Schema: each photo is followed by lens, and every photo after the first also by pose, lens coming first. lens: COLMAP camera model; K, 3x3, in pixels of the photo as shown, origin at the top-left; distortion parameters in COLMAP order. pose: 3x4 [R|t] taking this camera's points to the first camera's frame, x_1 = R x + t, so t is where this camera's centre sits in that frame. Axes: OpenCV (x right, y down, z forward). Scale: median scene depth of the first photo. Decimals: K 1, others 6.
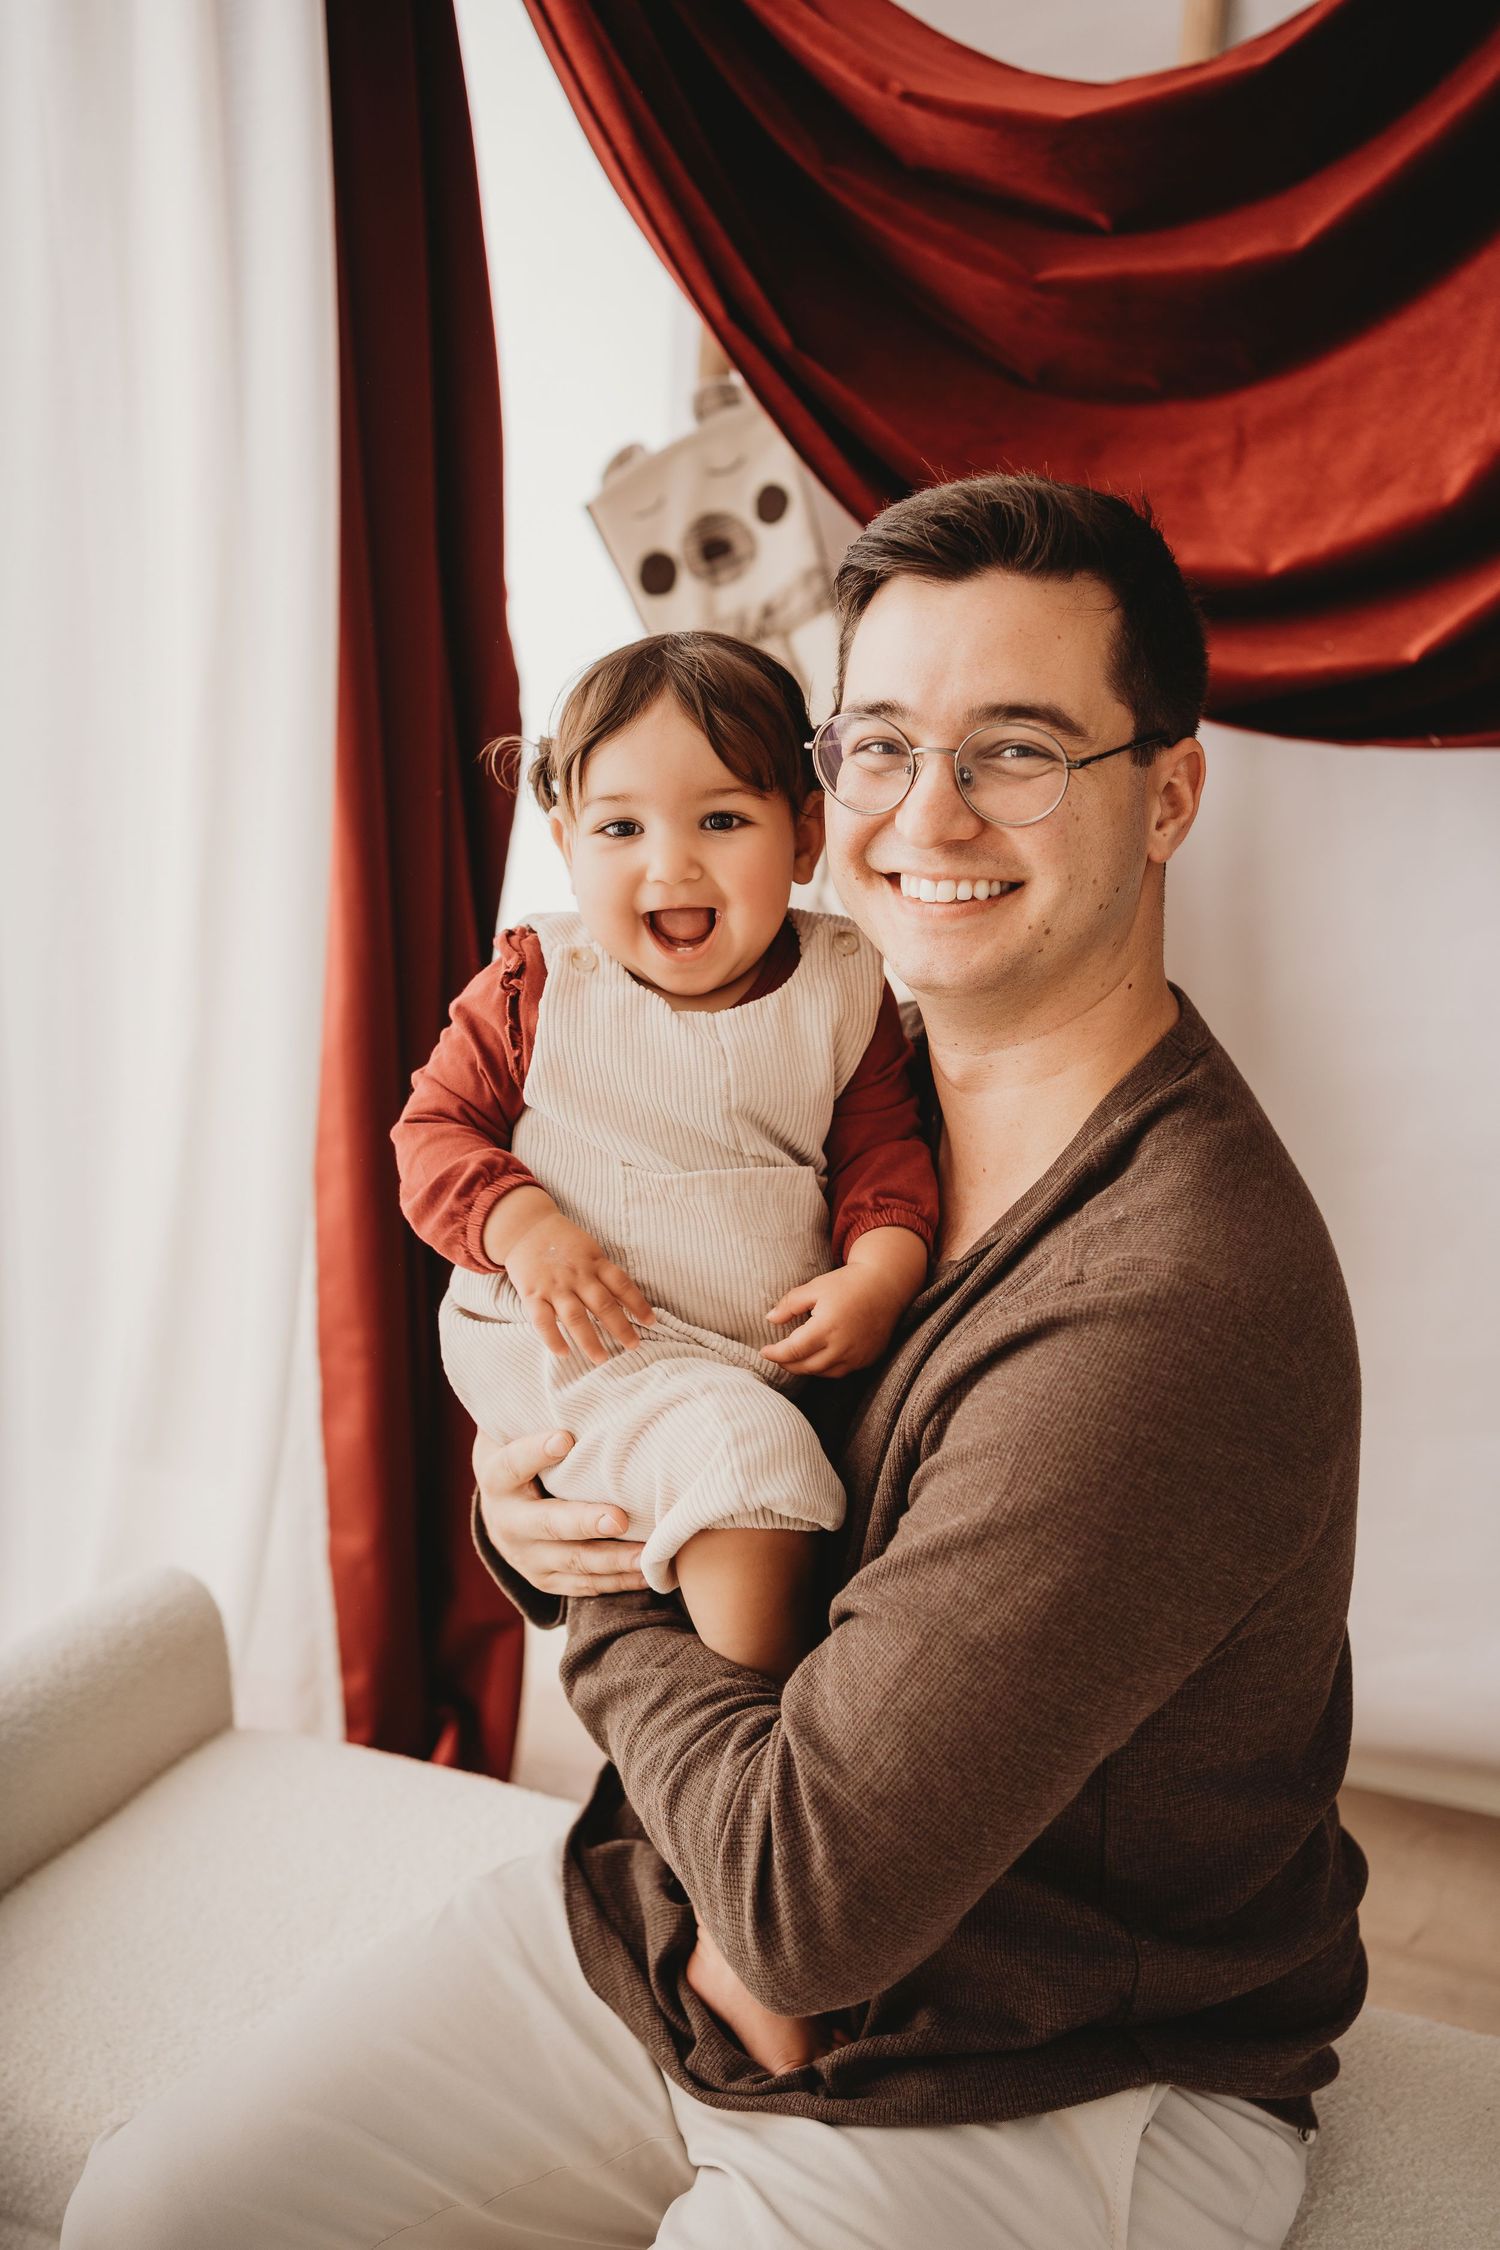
lens RADIAL K [[2375.1, 0, 694.0], [0, 2375.1, 1113.6], [0, 0, 1]] dist [0.101005, 0.000000]
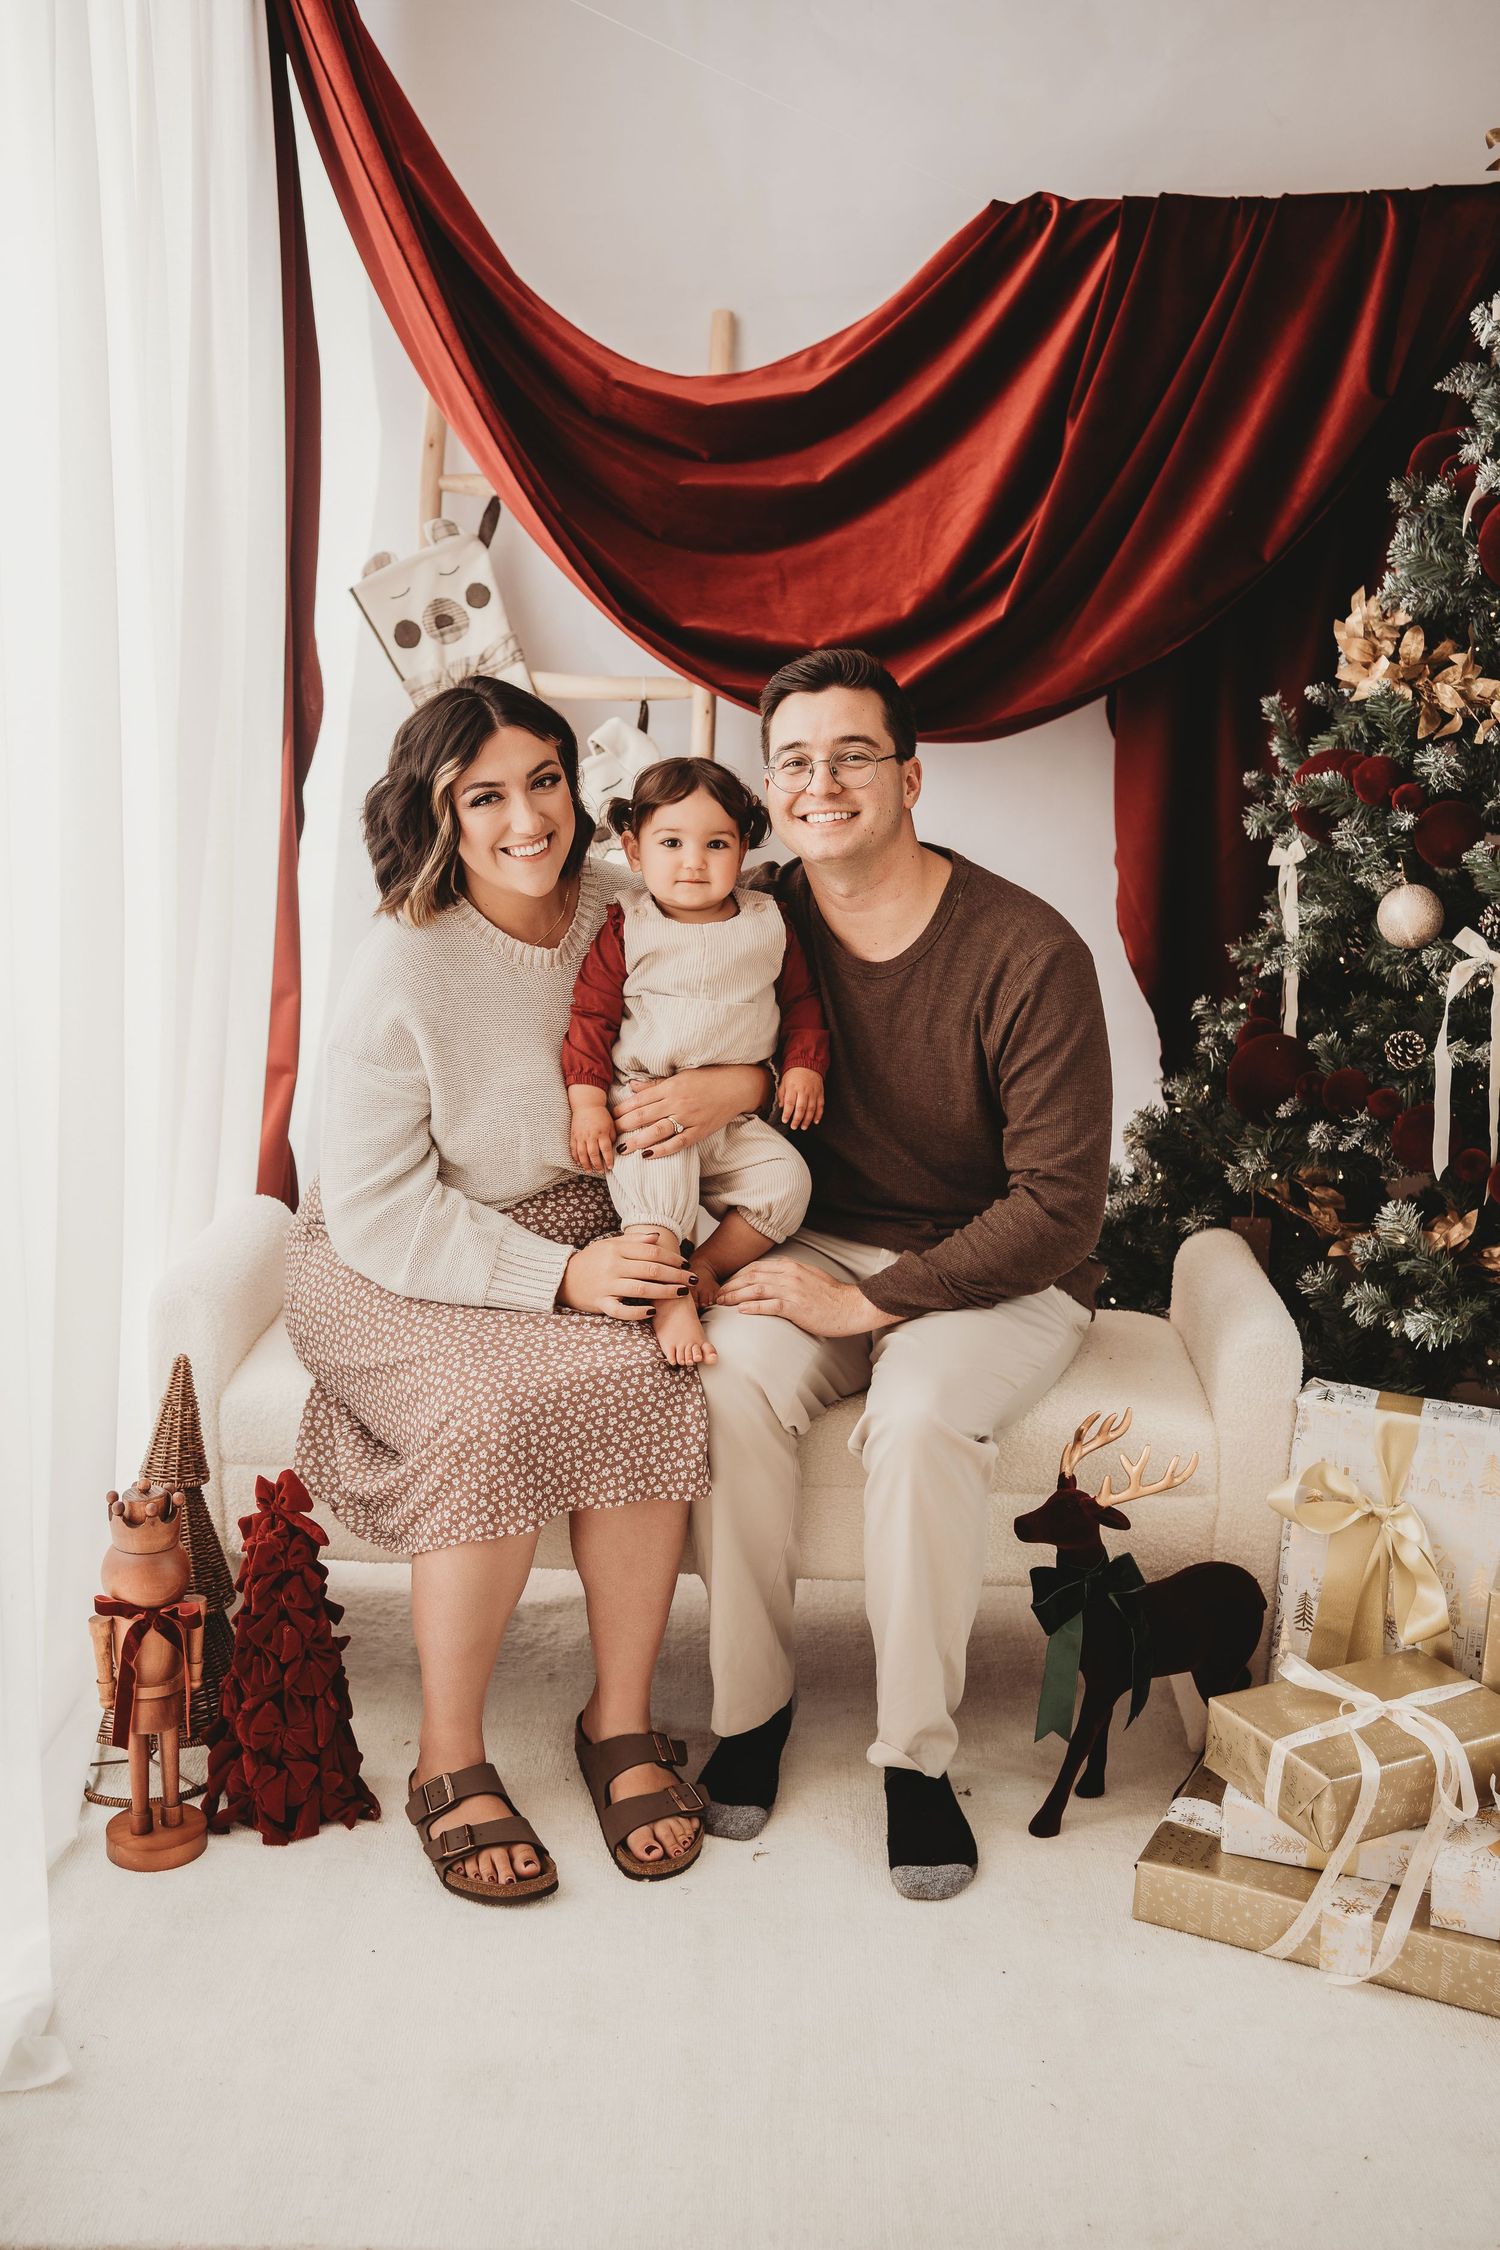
lens RADIAL K [[2575.3, 0, 724.6], [0, 2575.3, 1131.5], [0, 0, 1]] dist [0.076226, 0.000000]
pose [[0.908320, -0.036506, 0.416680, -0.665836], [0.057349, 0.997645, -0.037611, 0.221091], [-0.414326, 0.058059, 0.908275, -0.774003]]
